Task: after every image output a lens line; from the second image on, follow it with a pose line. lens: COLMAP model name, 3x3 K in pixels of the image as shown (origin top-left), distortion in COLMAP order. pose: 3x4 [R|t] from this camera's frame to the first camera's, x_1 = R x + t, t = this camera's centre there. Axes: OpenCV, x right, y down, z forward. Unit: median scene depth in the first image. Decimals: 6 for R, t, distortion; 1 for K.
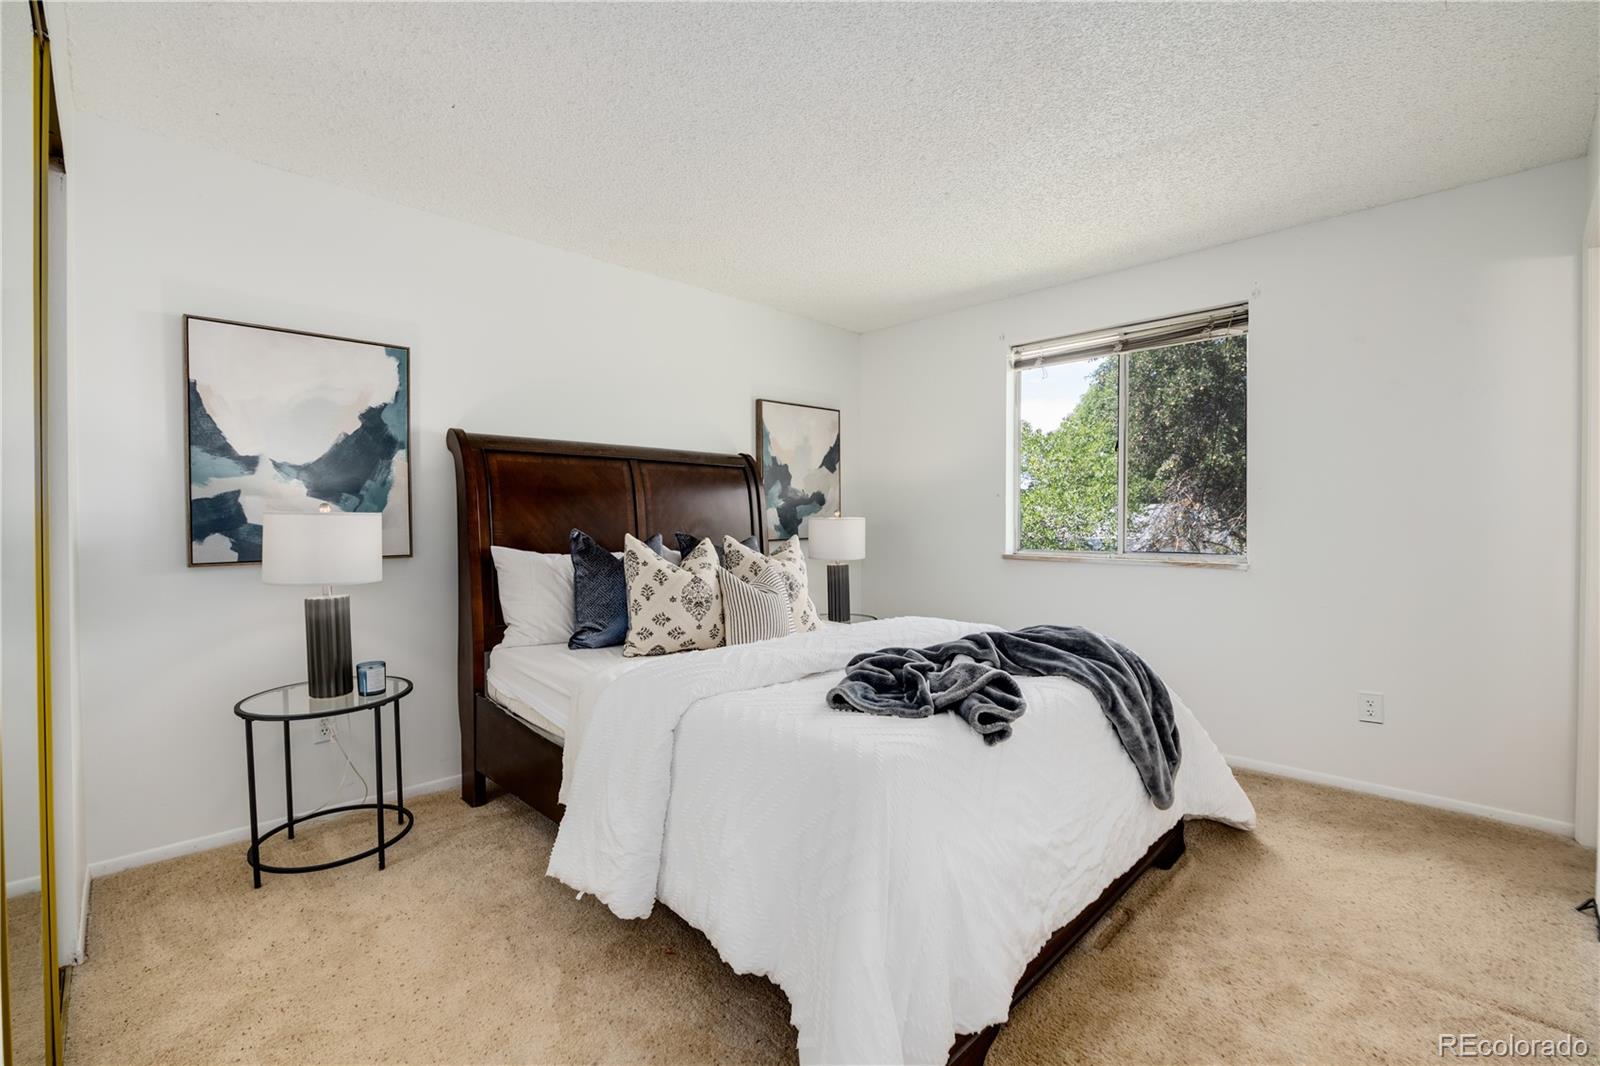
lens RADIAL K [[713.2, 0, 820.9], [0, 713.2, 528.5], [0, 0, 1]] dist [-0.000582, -0.000039]
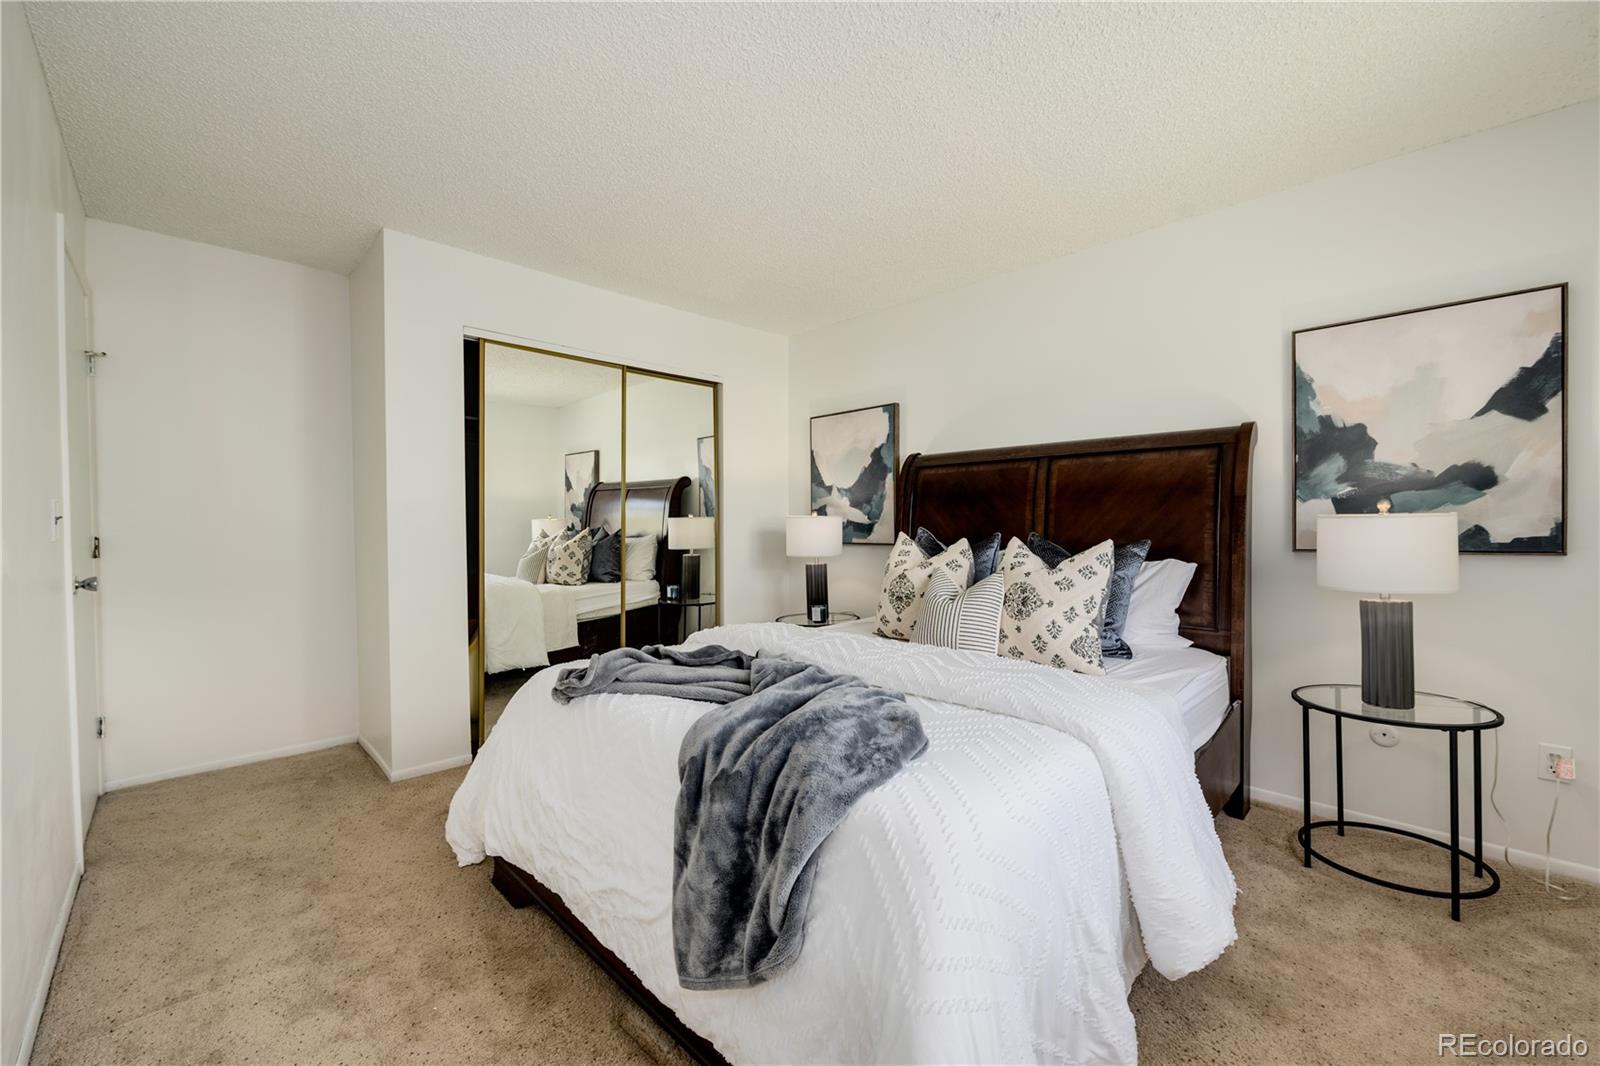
lens RADIAL K [[640.3, 0, 800.0], [0, 640.3, 533.0], [0, 0, 1]] dist [-0.010567, -0.000558]
pose [[-0.029332, 0.012772, -0.999488, 0.631403], [-0.014660, 0.999805, 0.013206, -0.000171], [0.999462, 0.015040, -0.029139, 0.715124]]
